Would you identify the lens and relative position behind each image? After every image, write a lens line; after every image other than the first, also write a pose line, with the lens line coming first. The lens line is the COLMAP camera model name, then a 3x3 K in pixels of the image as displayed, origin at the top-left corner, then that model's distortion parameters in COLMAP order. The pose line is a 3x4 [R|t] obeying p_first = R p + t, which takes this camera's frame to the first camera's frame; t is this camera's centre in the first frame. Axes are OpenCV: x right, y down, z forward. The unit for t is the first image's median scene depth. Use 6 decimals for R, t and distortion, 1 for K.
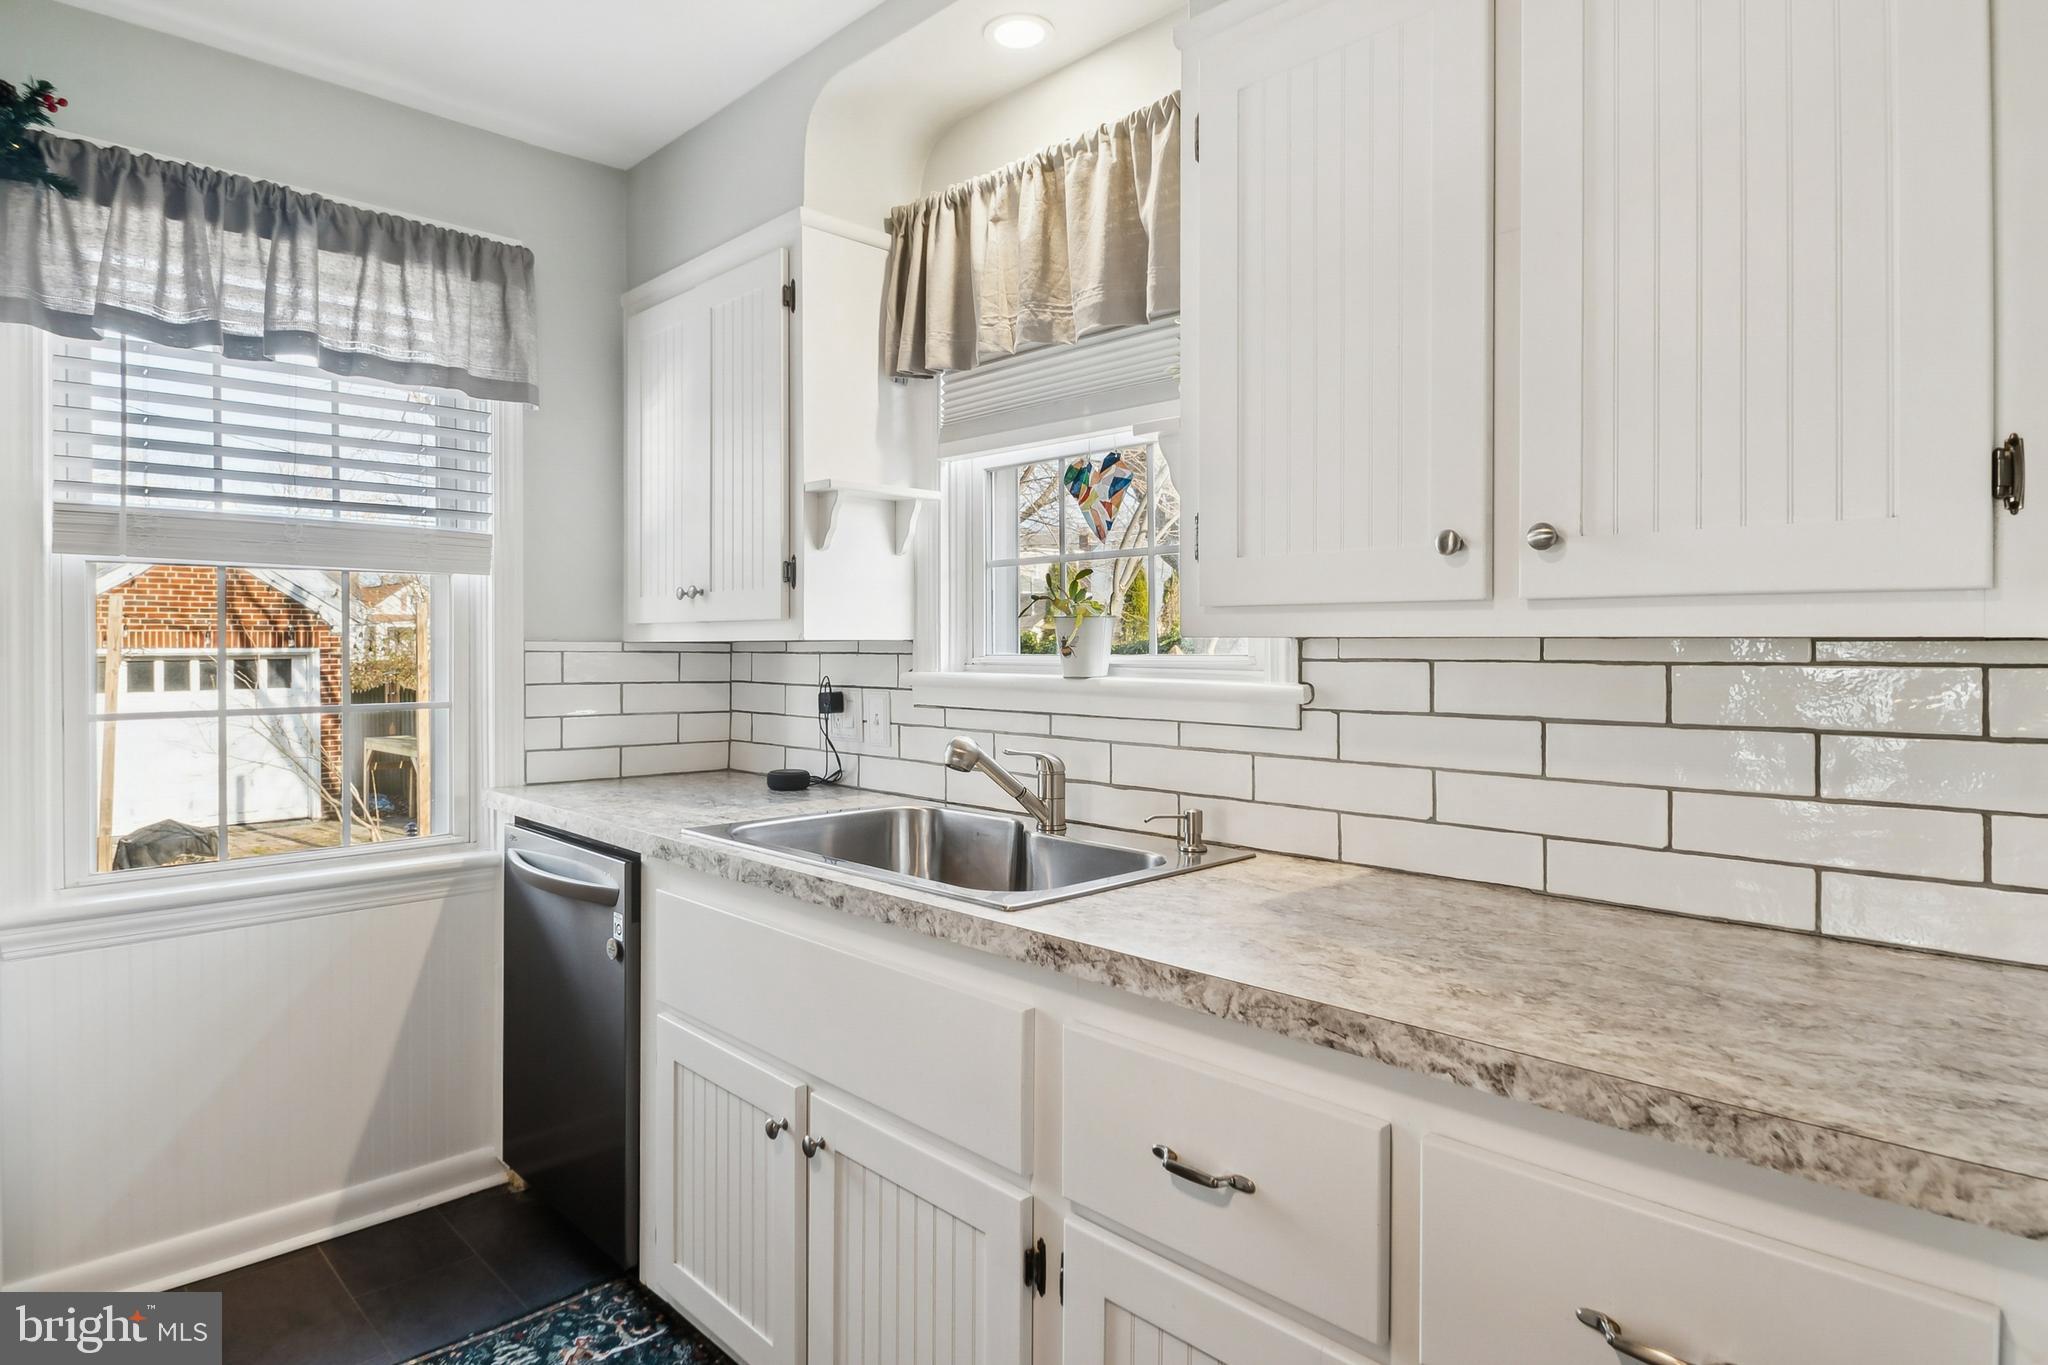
lens RADIAL K [[1138.0, 0, 993.9], [0, 1138.0, 642.1], [0, 0, 1]] dist [-0.002921, -0.000333]
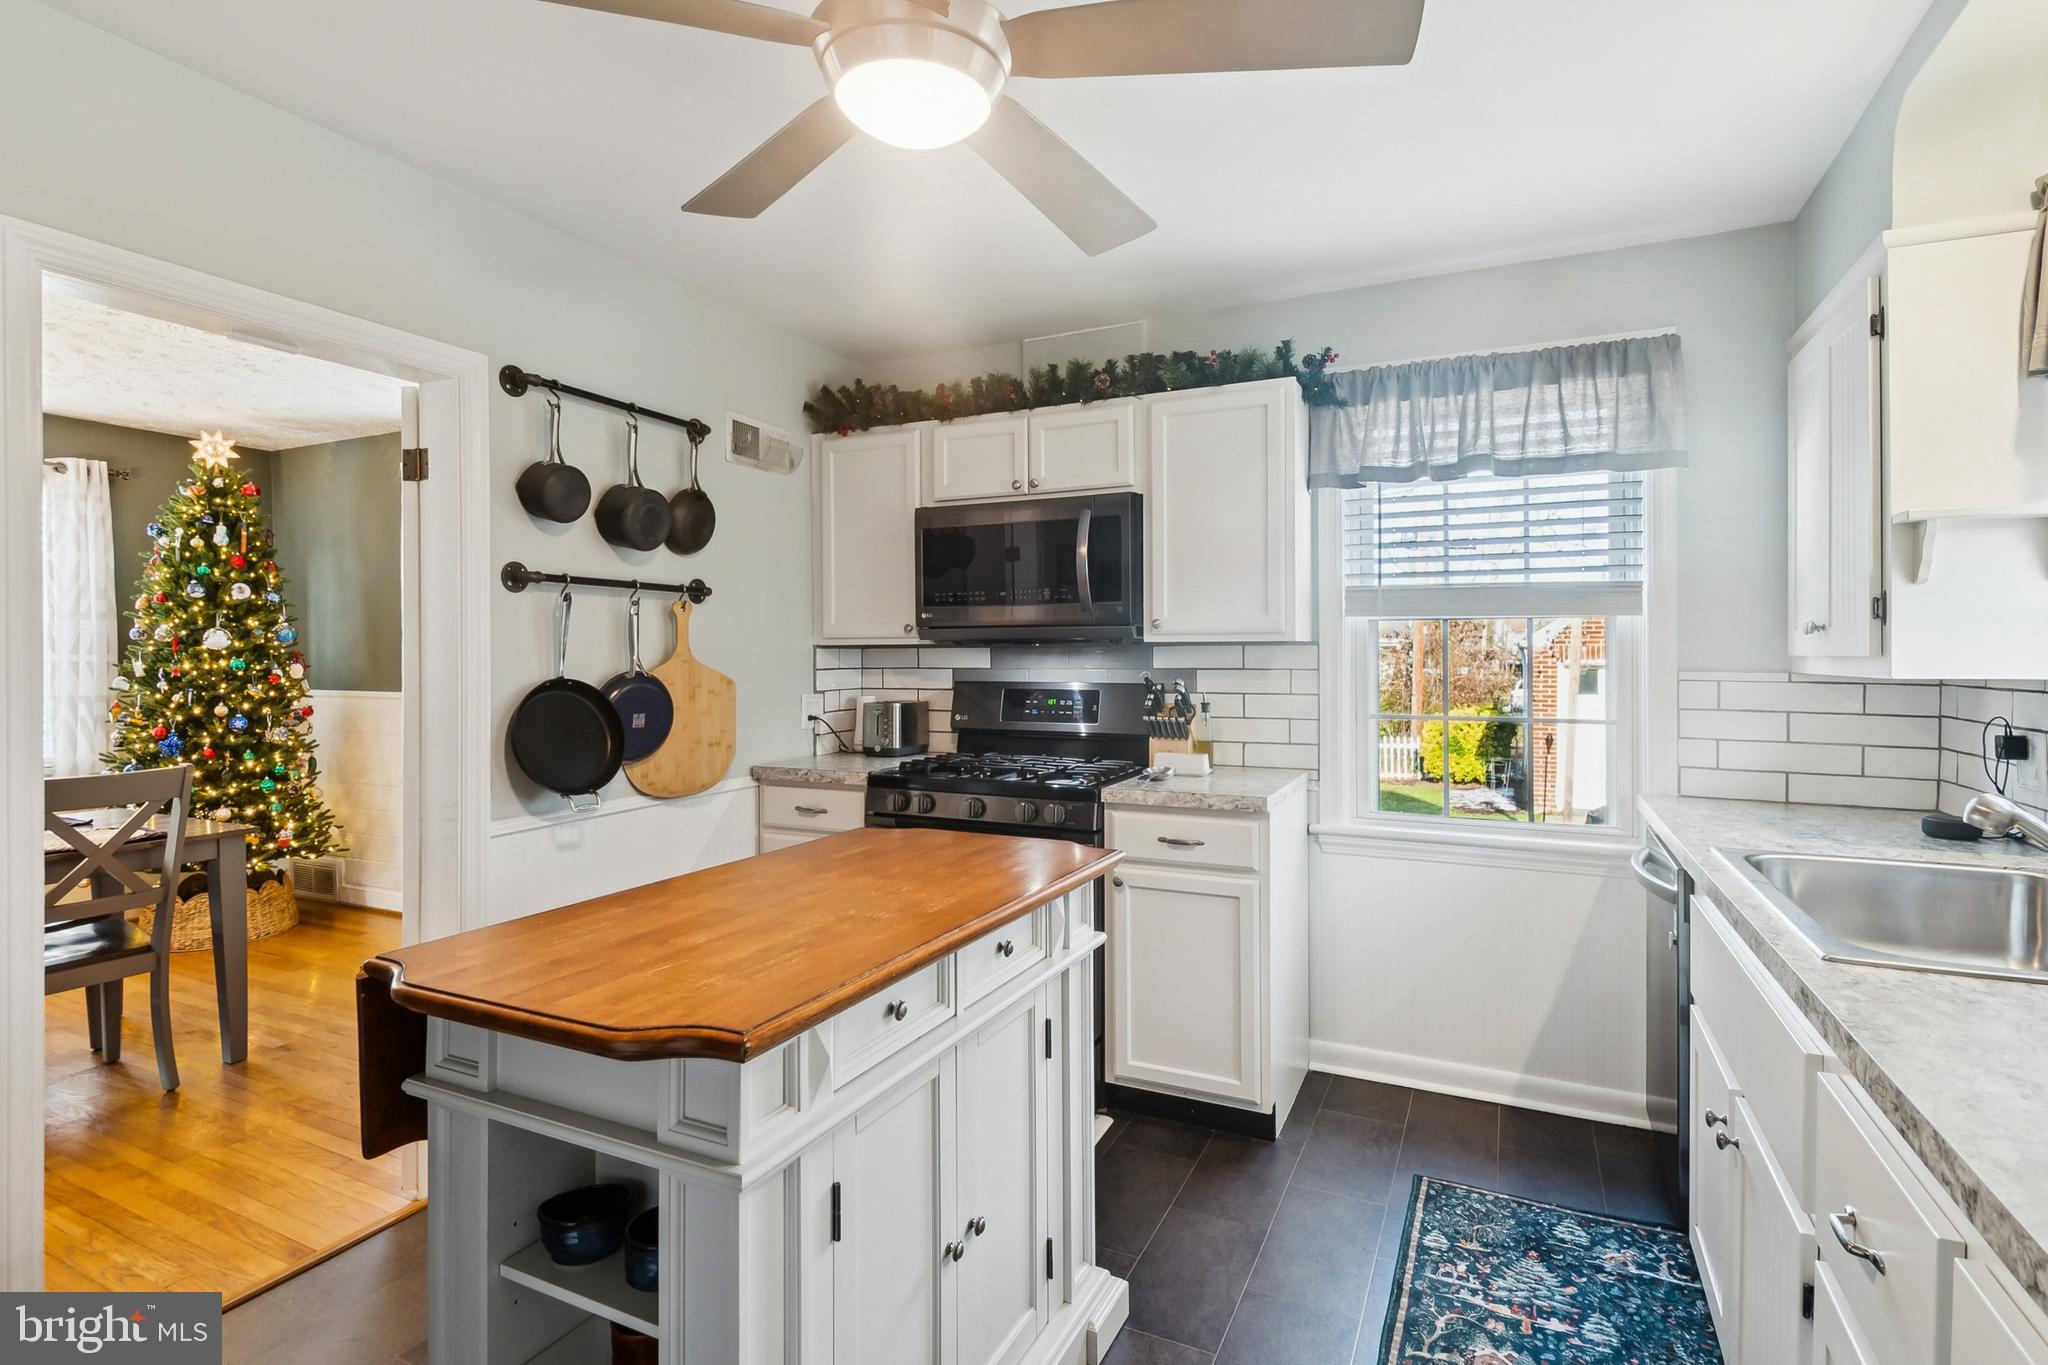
lens RADIAL K [[1036.6, 0, 1018.1], [0, 1036.6, 647.2], [0, 0, 1]] dist [0.004993, -0.000292]
pose [[0.355810, -0.004257, -0.934549, 0.397680], [-0.000717, 0.999988, -0.004828, -0.023543], [0.934558, 0.002388, 0.355802, -0.004872]]
